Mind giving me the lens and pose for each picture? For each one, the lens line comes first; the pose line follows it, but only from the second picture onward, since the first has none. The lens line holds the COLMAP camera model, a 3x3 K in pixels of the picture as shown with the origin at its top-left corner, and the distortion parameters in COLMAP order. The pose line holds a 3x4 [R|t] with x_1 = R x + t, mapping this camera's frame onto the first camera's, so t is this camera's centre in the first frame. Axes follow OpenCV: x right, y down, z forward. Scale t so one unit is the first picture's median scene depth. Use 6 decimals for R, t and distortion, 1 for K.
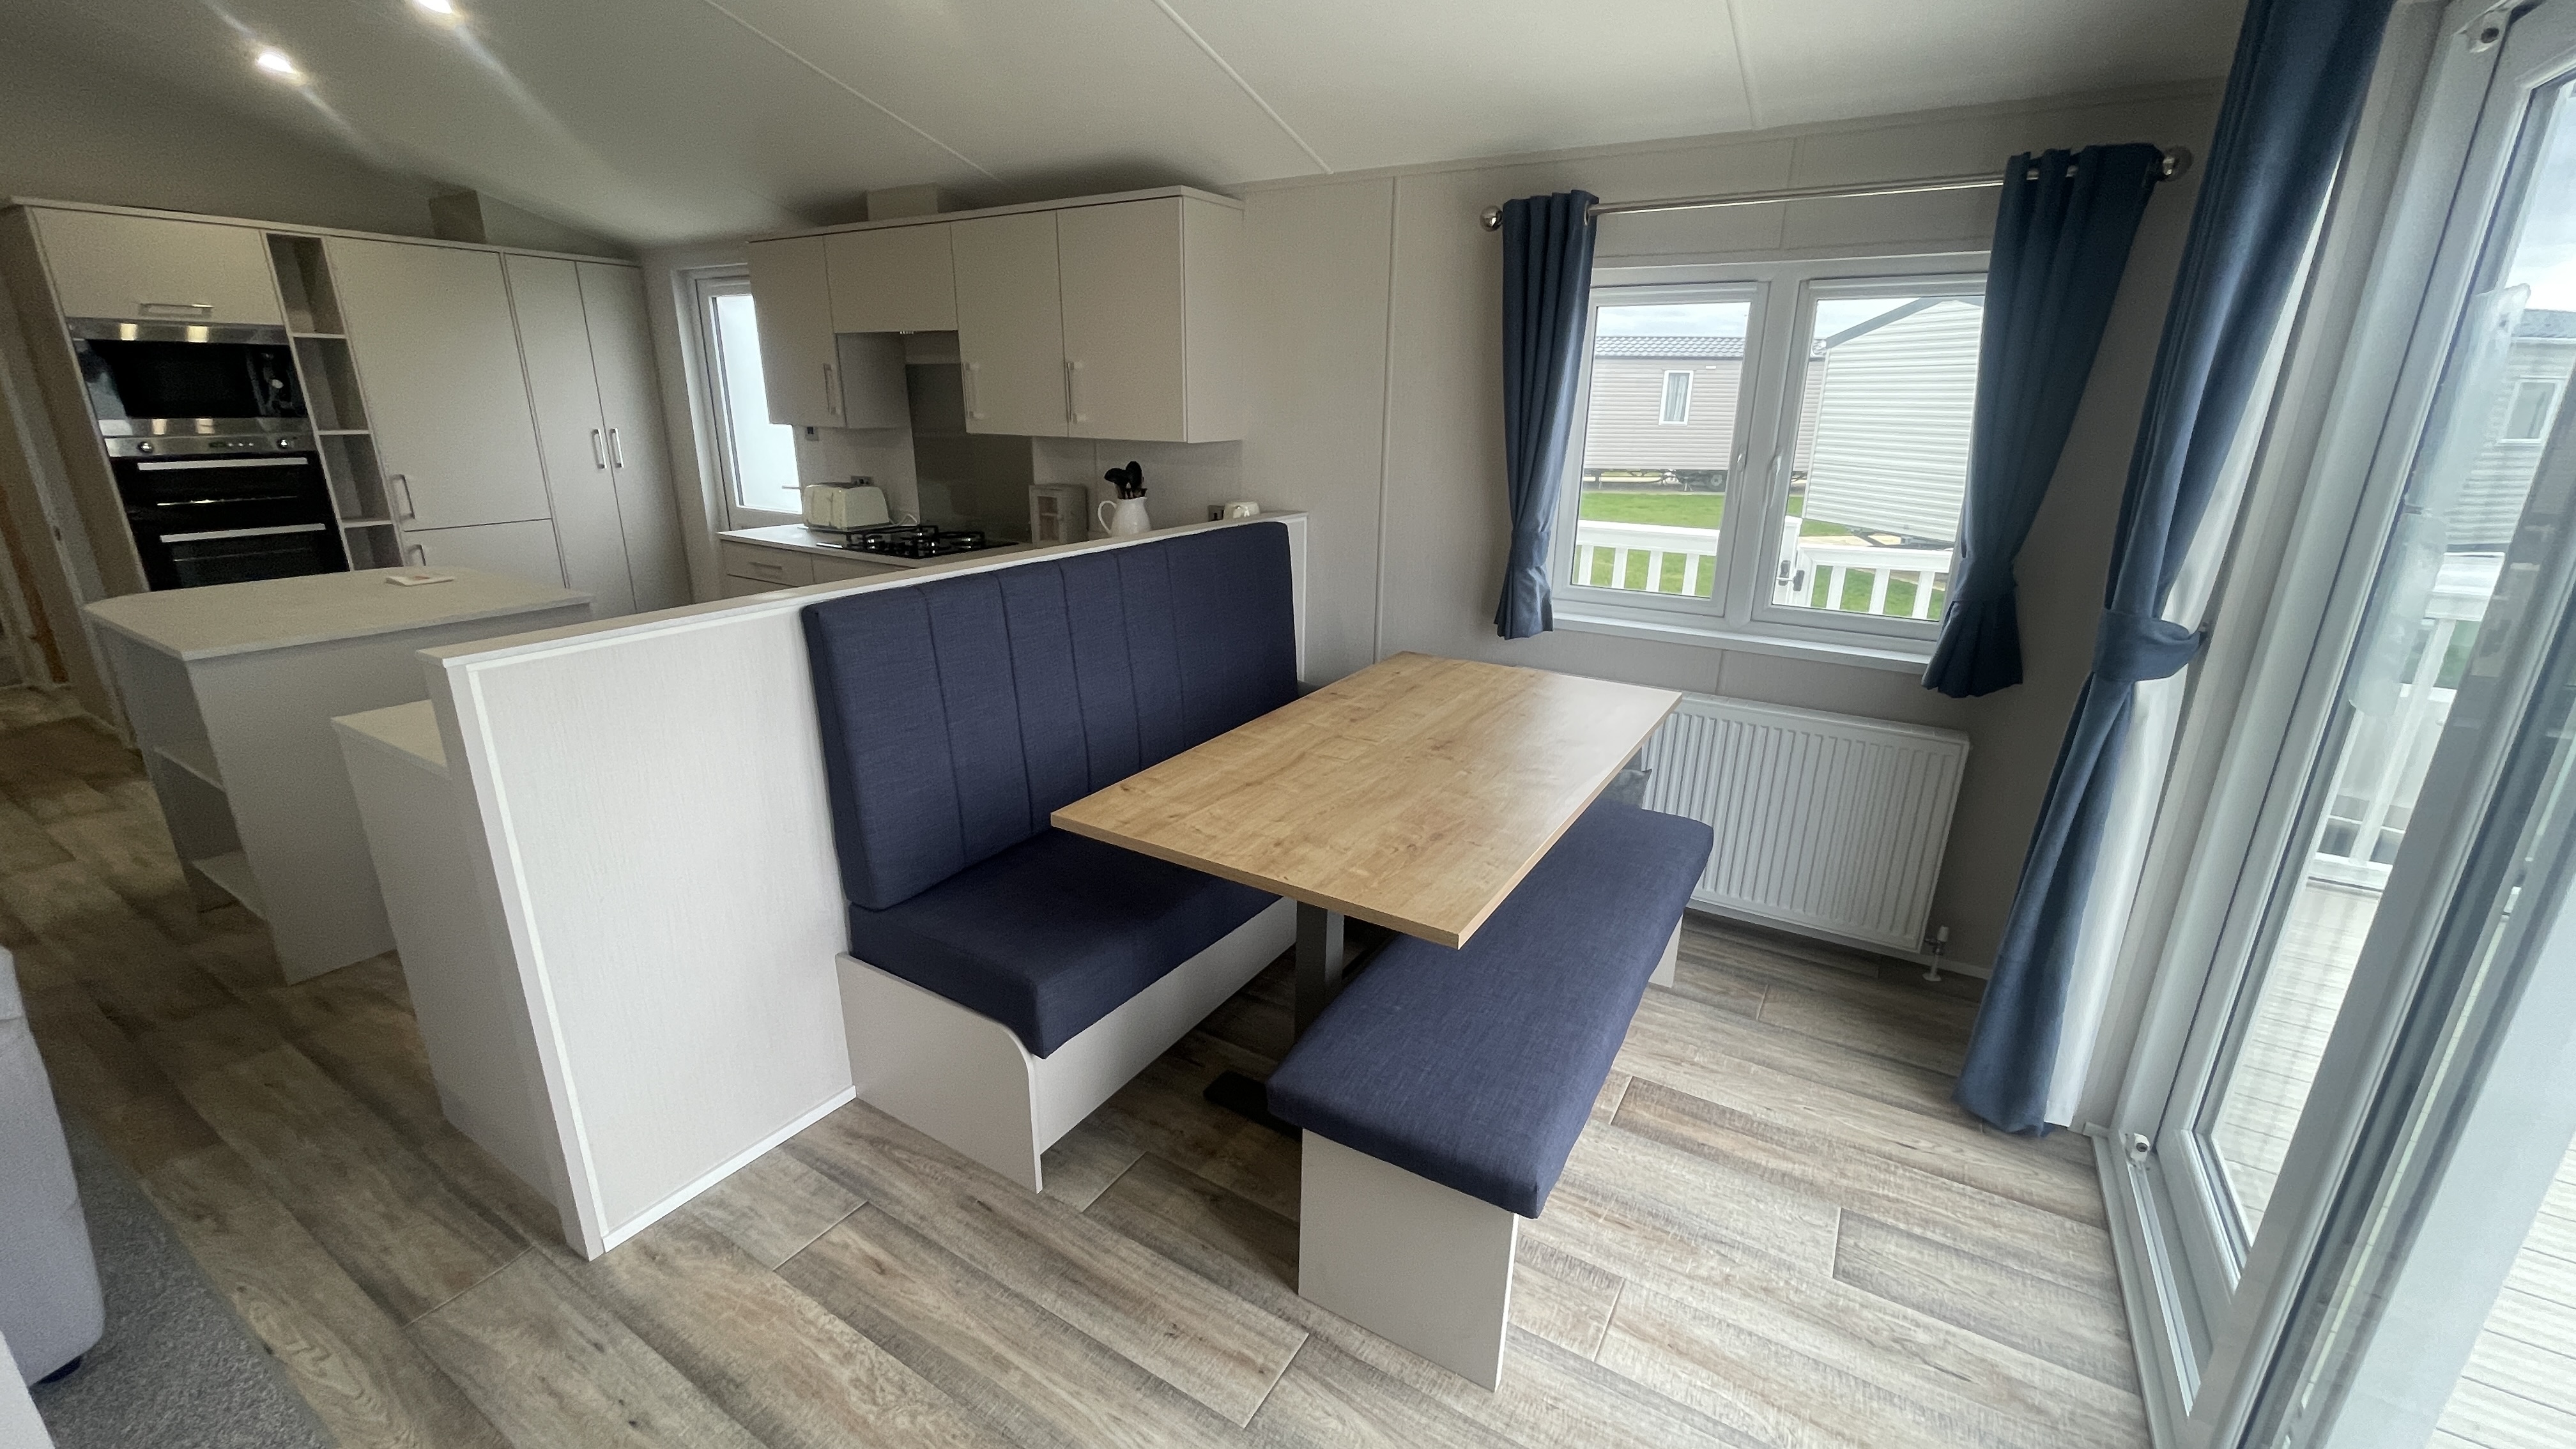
lens RADIAL K [[1037.4, 0, 1288.0], [0, 1037.4, 724.5], [0, 0, 1]] dist [-0.000738, -0.000759]
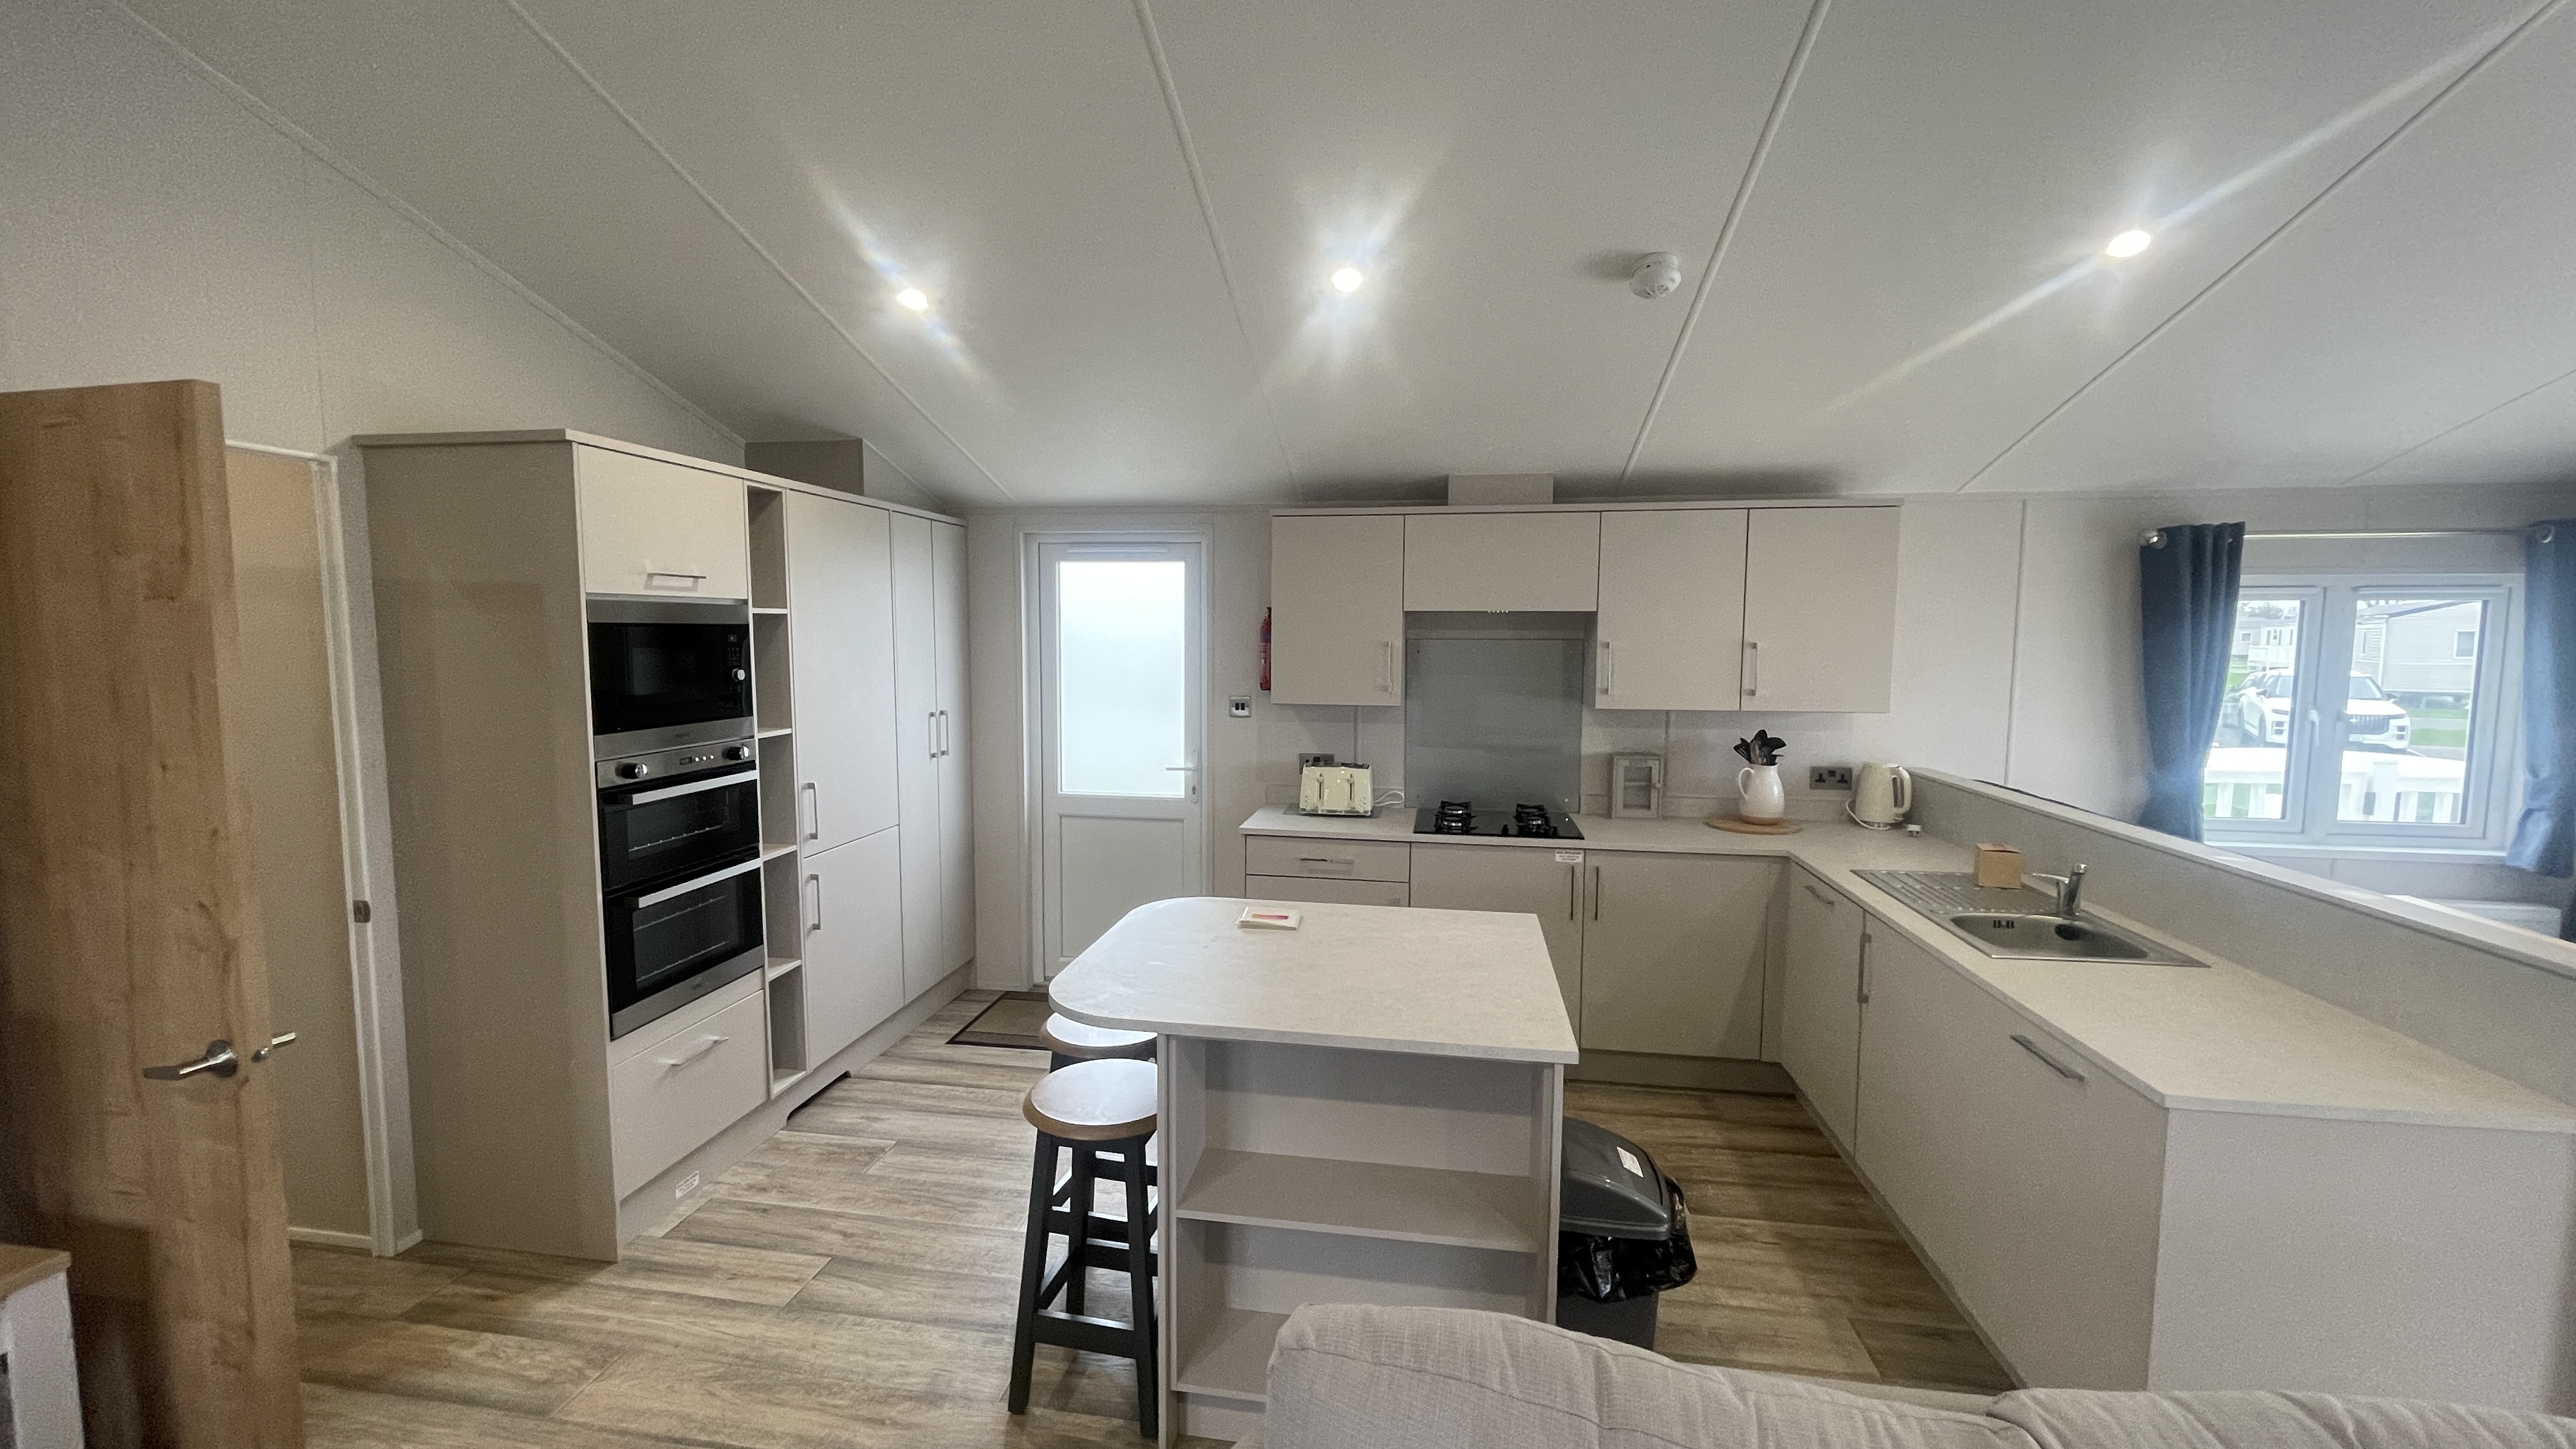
lens RADIAL K [[1037.4, 0, 1288.0], [0, 1037.4, 724.5], [0, 0, 1]] dist [-0.000738, -0.000759]
pose [[0.927522, -0.041324, 0.371478, -1.034365], [0.118476, 0.975124, -0.187341, -0.127896], [-0.354495, 0.217774, 0.909345, 0.234234]]
